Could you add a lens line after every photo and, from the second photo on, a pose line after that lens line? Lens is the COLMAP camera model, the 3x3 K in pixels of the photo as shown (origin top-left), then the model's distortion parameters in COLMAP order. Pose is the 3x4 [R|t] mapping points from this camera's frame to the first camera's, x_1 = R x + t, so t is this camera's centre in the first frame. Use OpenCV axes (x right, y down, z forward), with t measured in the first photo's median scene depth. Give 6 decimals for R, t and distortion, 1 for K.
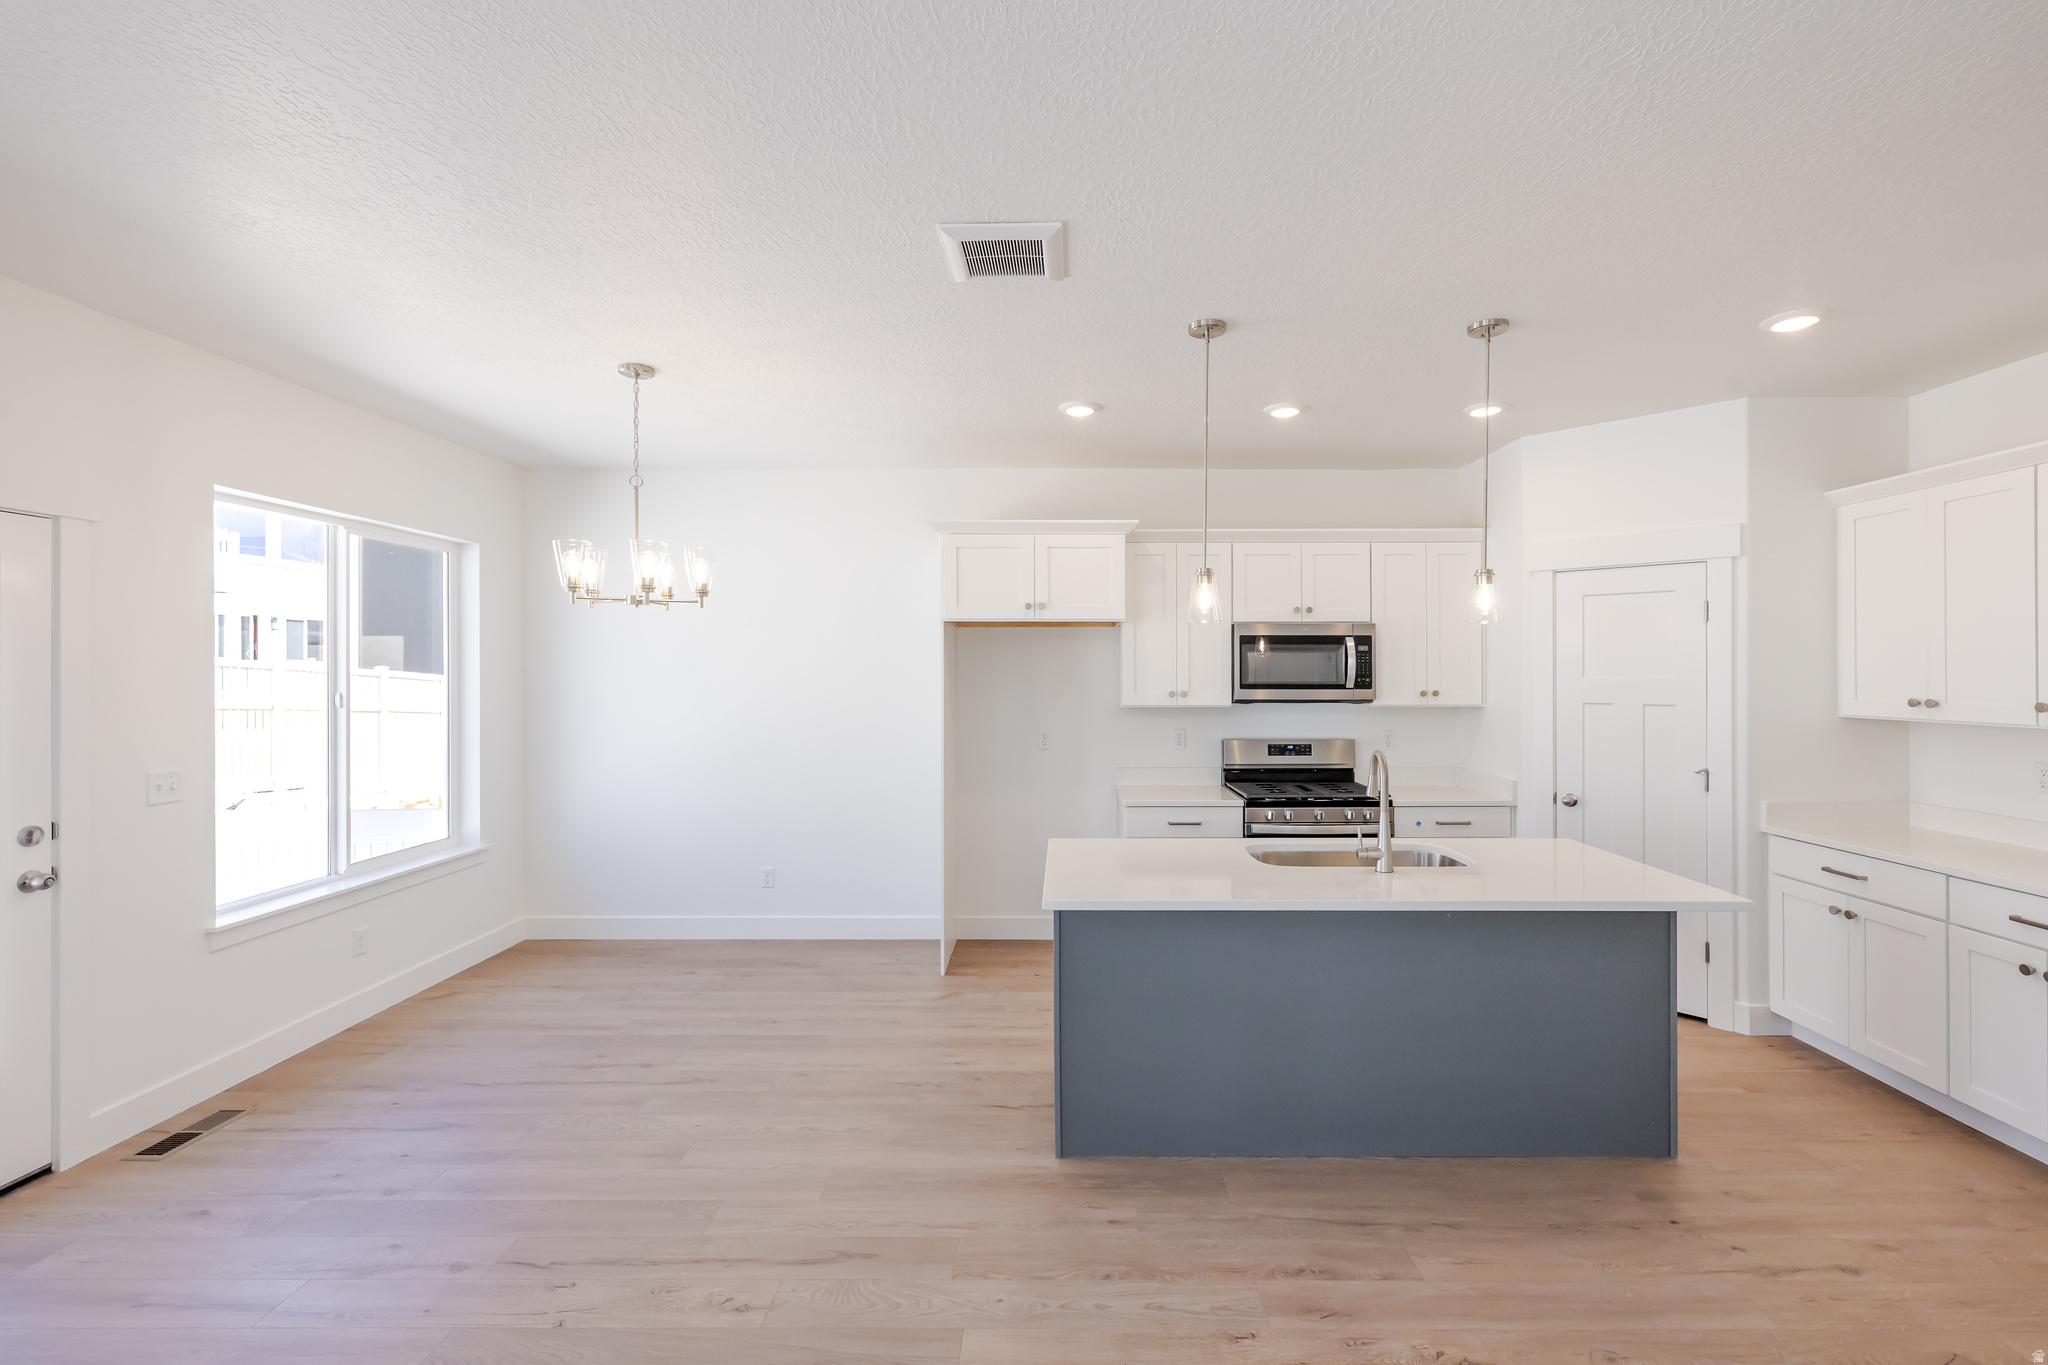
lens RADIAL K [[880.3, 0, 1056.3], [0, 880.3, 674.0], [0, 0, 1]] dist [0.001450, 0.000256]
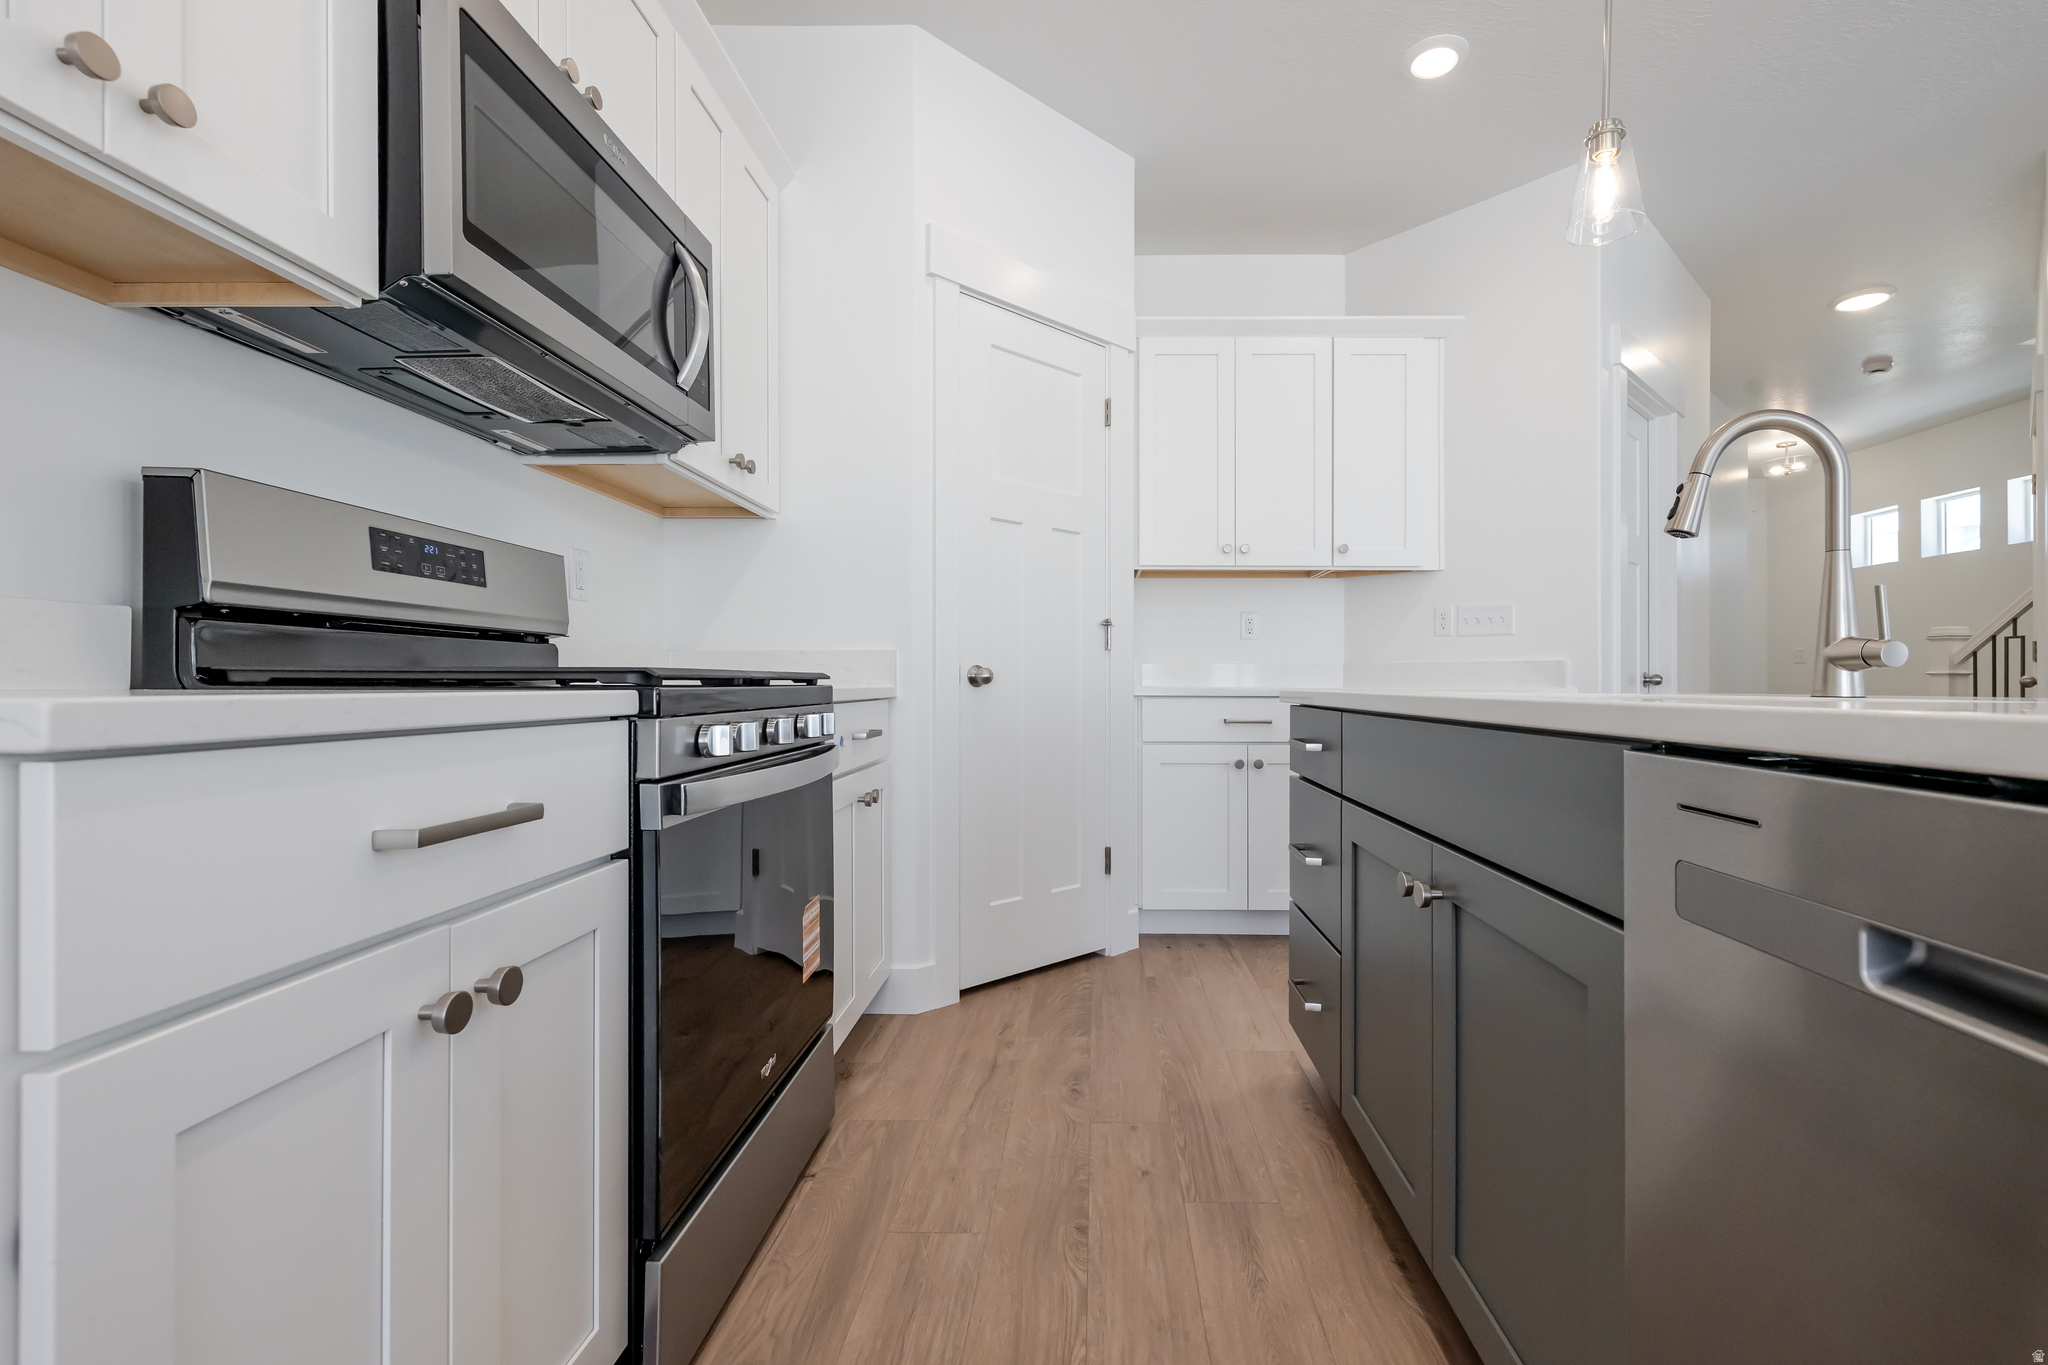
lens RADIAL K [[890.4, 0, 1093.5], [0, 890.4, 679.2], [0, 0, 1]] dist [0.001489, 0.000413]
pose [[0.003282, 0.004340, 0.999985, -0.033993], [-0.006778, 0.999968, -0.004318, 0.166258], [-0.999972, -0.006763, 0.003311, 1.036892]]
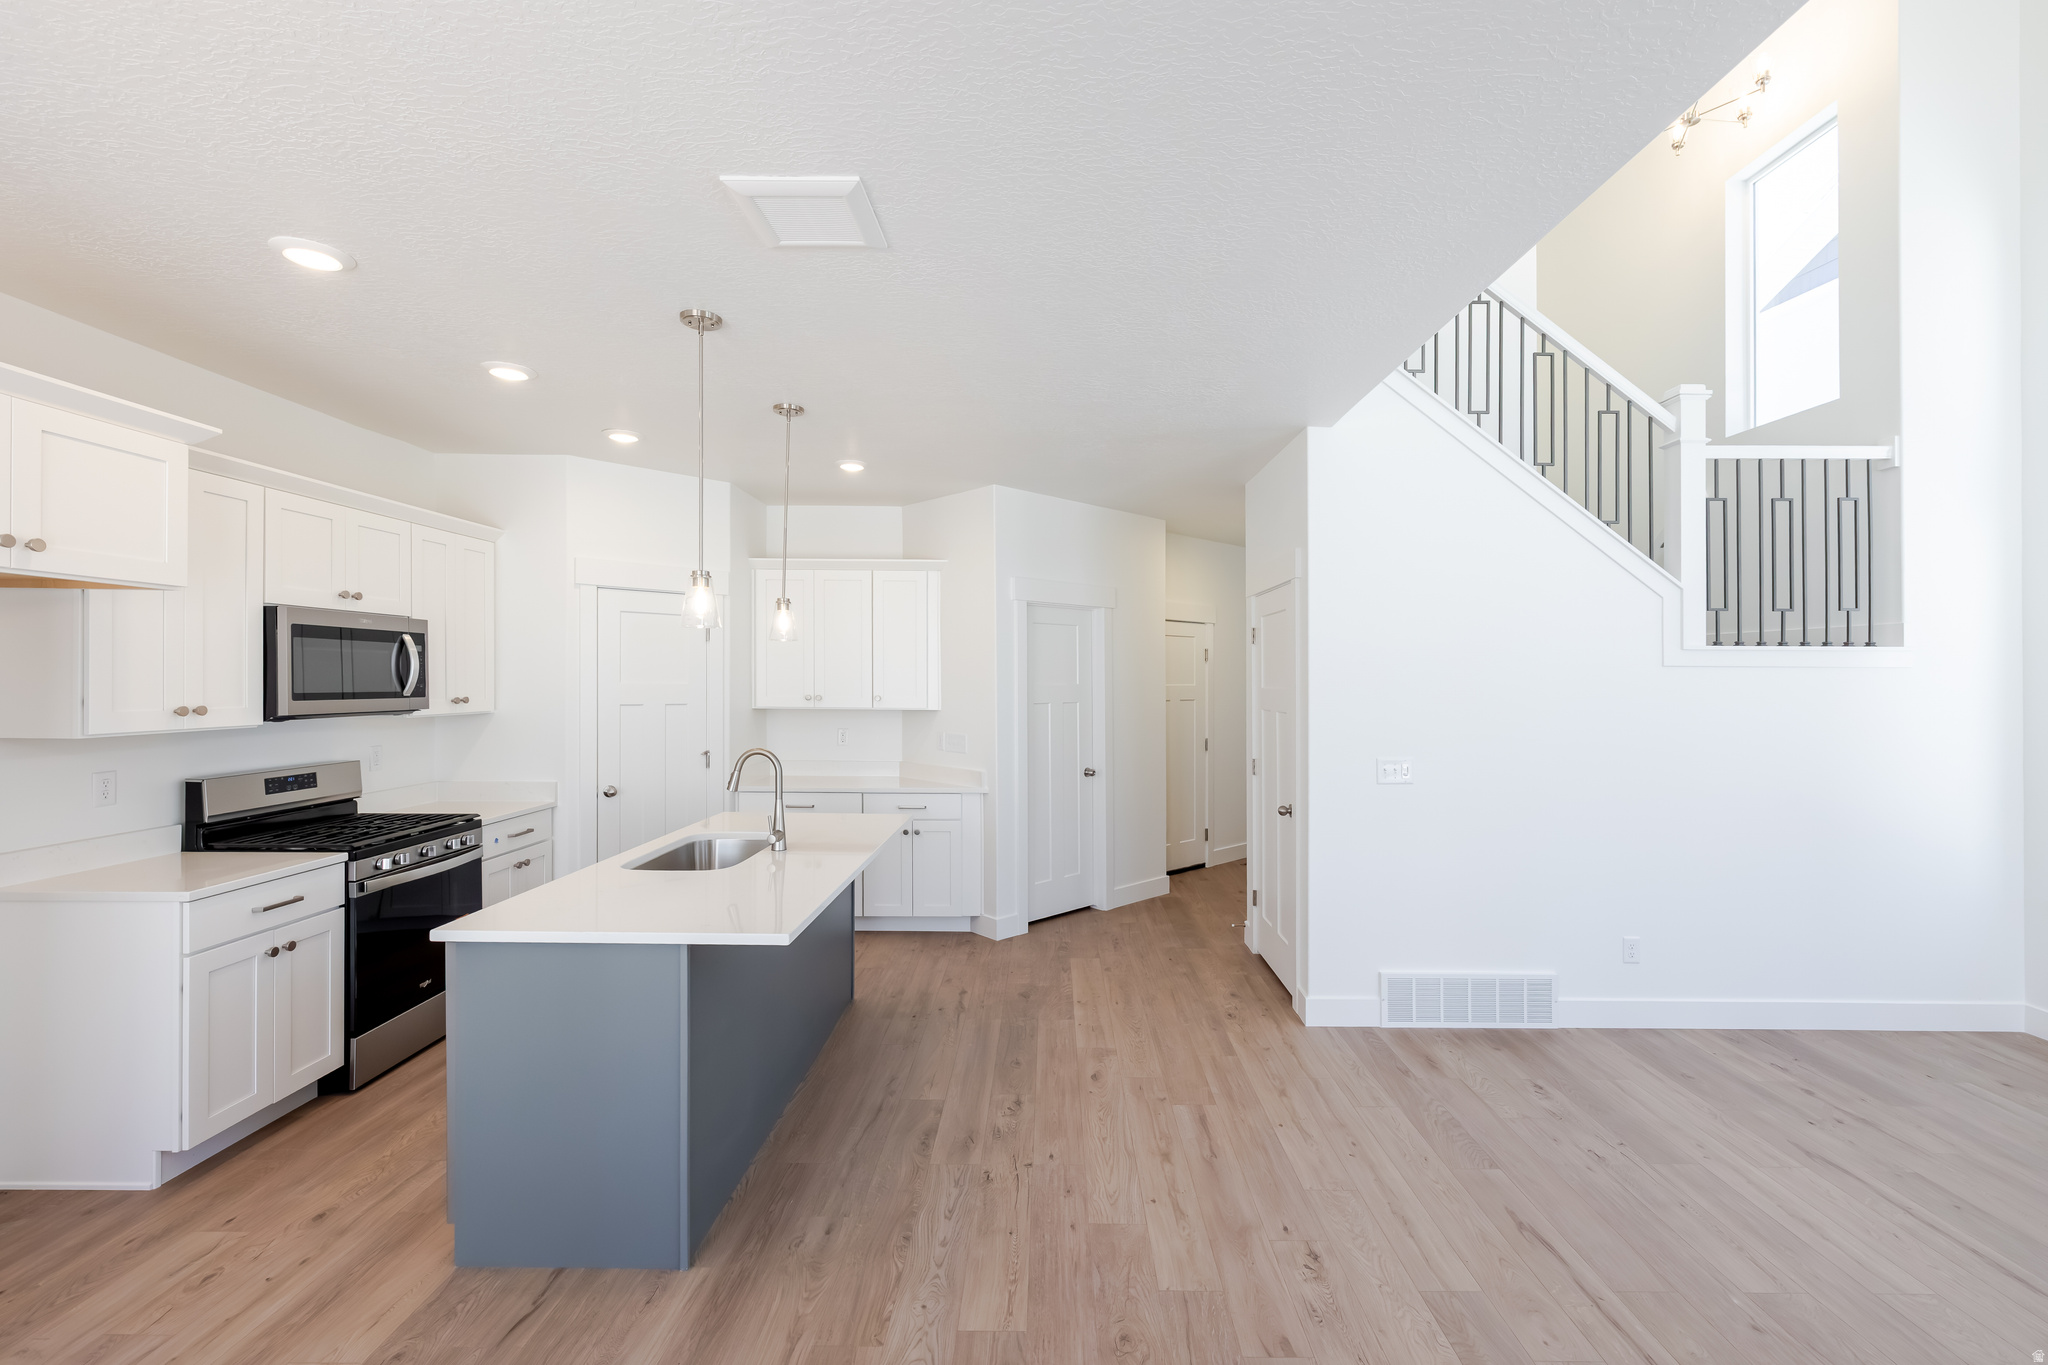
lens RADIAL K [[880.3, 0, 1056.3], [0, 880.3, 674.0], [0, 0, 1]] dist [0.001450, 0.000256]
pose [[-0.008744, 0.006016, 0.999944, -0.620636], [-0.004145, 0.999973, -0.006052, -0.002869], [-0.999953, -0.004197, -0.008718, 0.497616]]
